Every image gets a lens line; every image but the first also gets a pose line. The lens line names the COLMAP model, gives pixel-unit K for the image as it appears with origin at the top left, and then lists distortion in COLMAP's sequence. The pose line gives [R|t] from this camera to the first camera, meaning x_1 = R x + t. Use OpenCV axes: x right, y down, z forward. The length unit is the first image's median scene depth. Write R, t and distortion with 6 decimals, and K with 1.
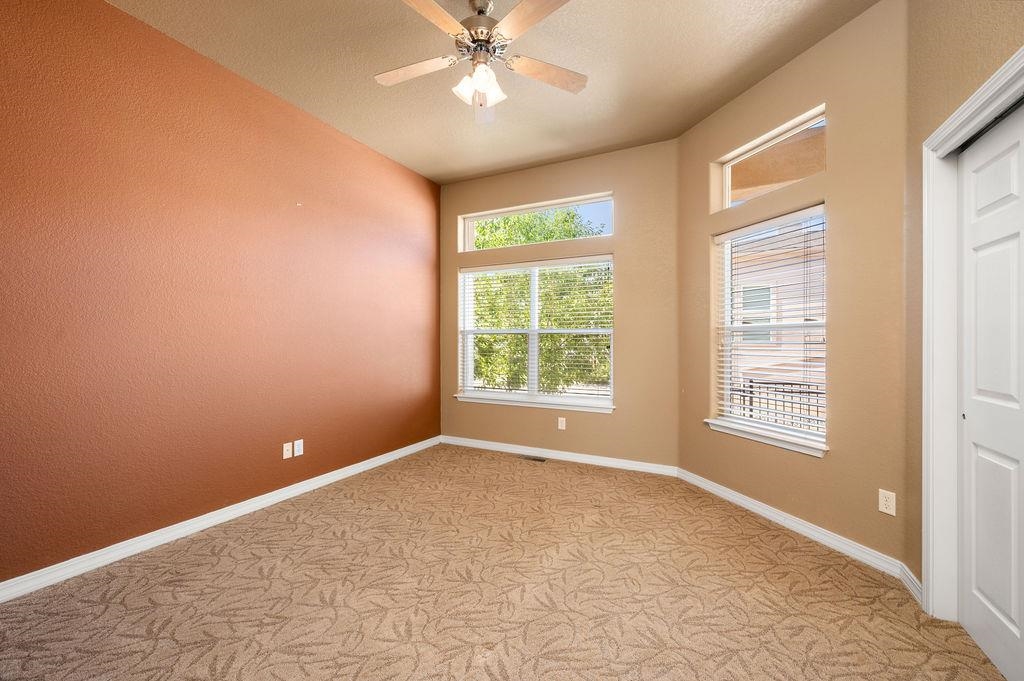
lens RADIAL K [[410.7, 0, 514.5], [0, 410.7, 352.1], [0, 0, 1]] dist [-0.000016, 0.000095]
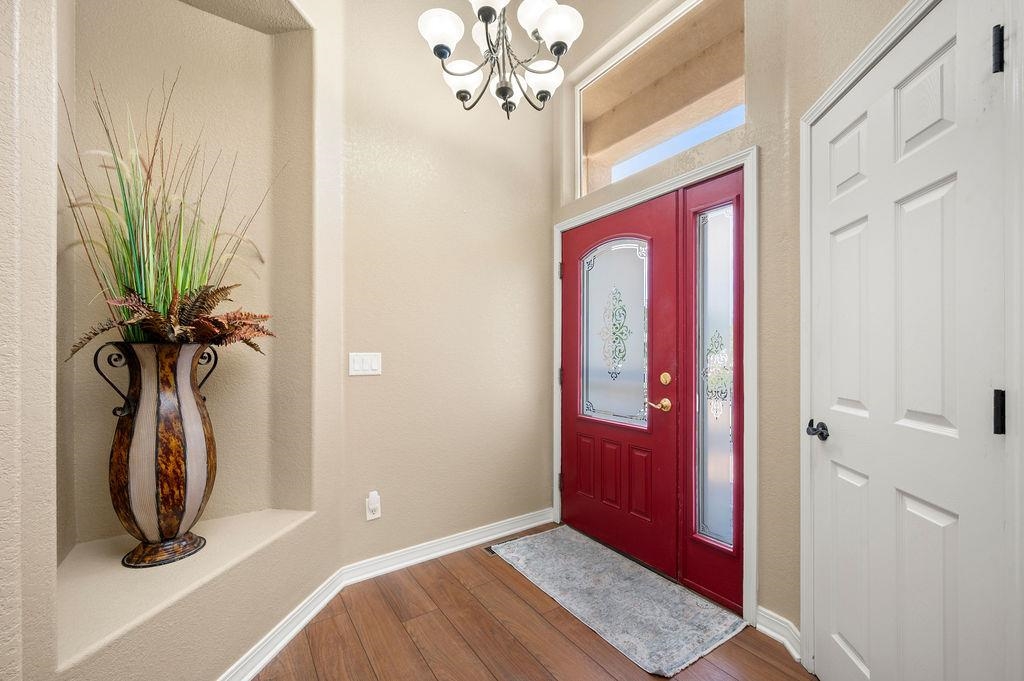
lens RADIAL K [[410.7, 0, 514.5], [0, 410.7, 352.1], [0, 0, 1]] dist [-0.000016, 0.000095]
pose [[0.951009, 0.003225, 0.309147, 0.234120], [-0.001623, 0.999984, -0.005437, 0.003229], [-0.309160, 0.004669, 0.950999, 0.403946]]
